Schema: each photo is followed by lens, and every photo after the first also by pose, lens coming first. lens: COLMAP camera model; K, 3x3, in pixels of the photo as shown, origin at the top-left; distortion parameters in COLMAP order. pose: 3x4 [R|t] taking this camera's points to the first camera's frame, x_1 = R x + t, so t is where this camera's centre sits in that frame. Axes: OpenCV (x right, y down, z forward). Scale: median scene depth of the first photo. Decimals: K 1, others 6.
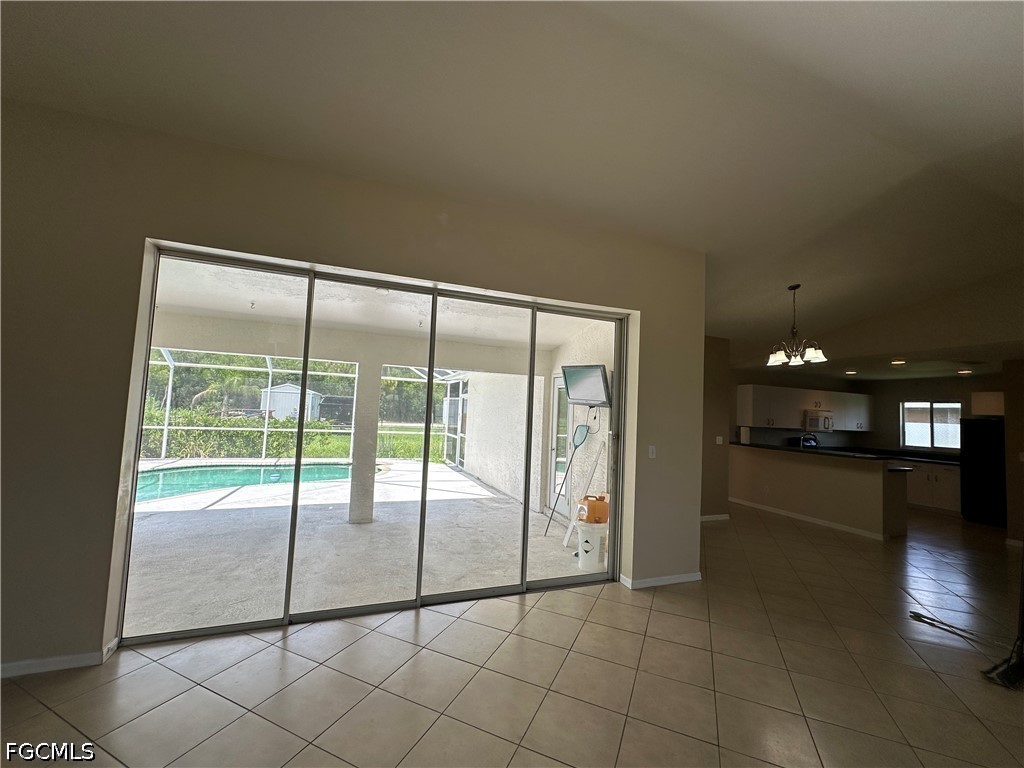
lens RADIAL K [[408.3, 0, 512.0], [0, 408.3, 384.0], [0, 0, 1]] dist [-0.005076, 0.001222]
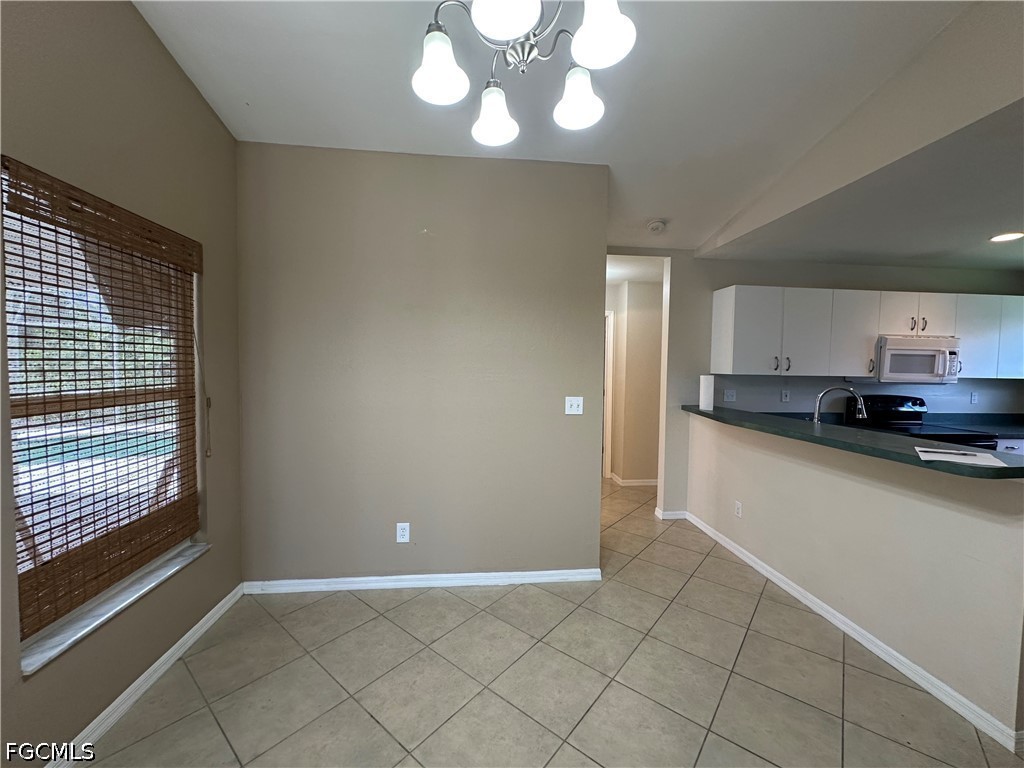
lens RADIAL K [[408.3, 0, 512.0], [0, 408.3, 384.0], [0, 0, 1]] dist [-0.005076, 0.001222]
pose [[0.963466, -0.021193, -0.266993, 0.448250], [0.045852, 0.995199, 0.086468, 0.059782], [0.263878, -0.095551, 0.959812, 0.451183]]
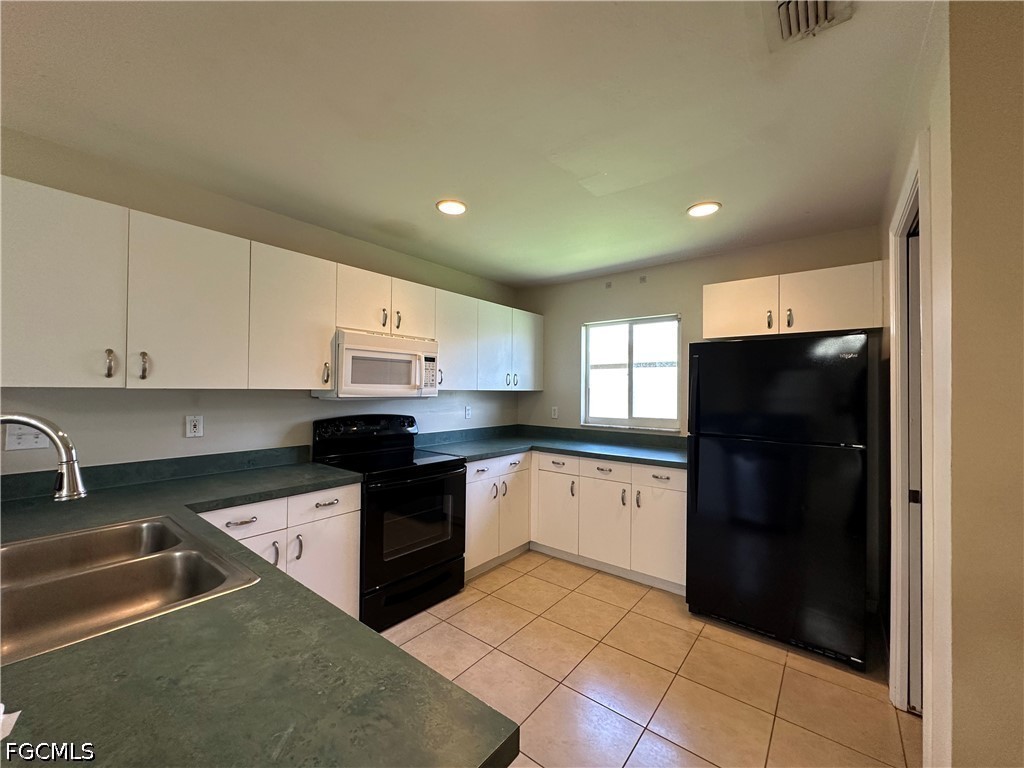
lens RADIAL K [[408.3, 0, 512.0], [0, 408.3, 384.0], [0, 0, 1]] dist [-0.005076, 0.001222]
pose [[0.862142, -0.032735, 0.505607, 0.690098], [0.001988, 0.998122, 0.061232, 0.088418], [-0.506662, -0.051785, 0.860588, 0.676493]]
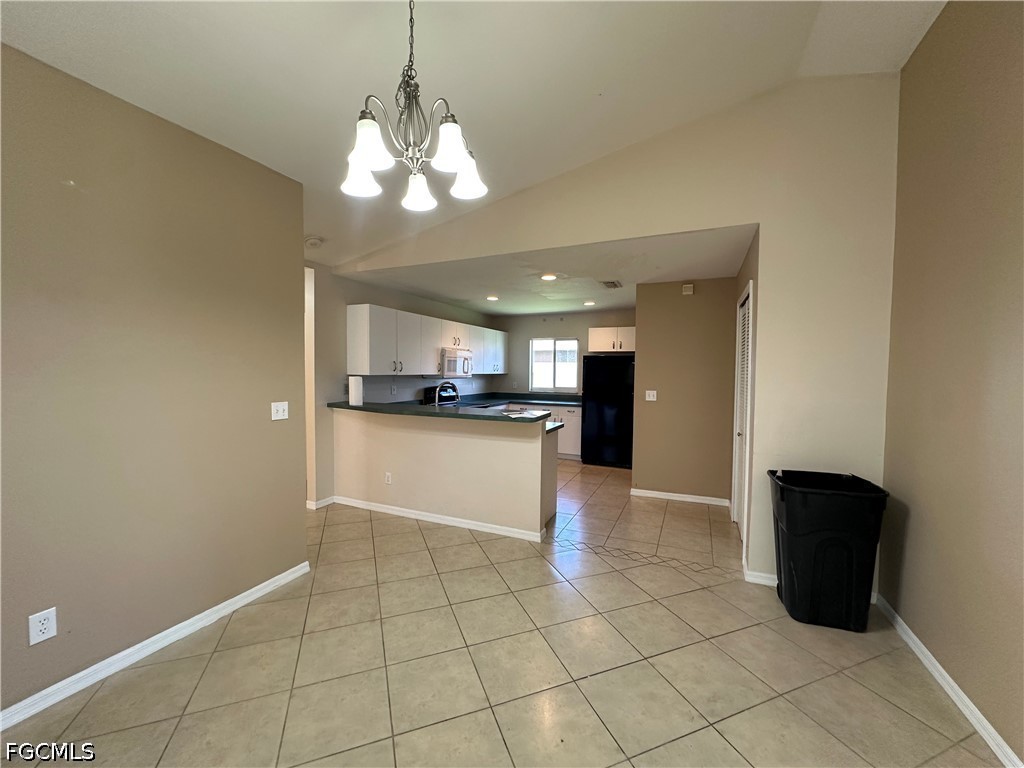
lens RADIAL K [[408.3, 0, 512.0], [0, 408.3, 384.0], [0, 0, 1]] dist [-0.005076, 0.001222]
pose [[0.706773, -0.064717, 0.704474, 0.301366], [-0.019445, 0.993653, 0.110791, 0.044997], [-0.707173, -0.092003, 0.701029, 0.412195]]
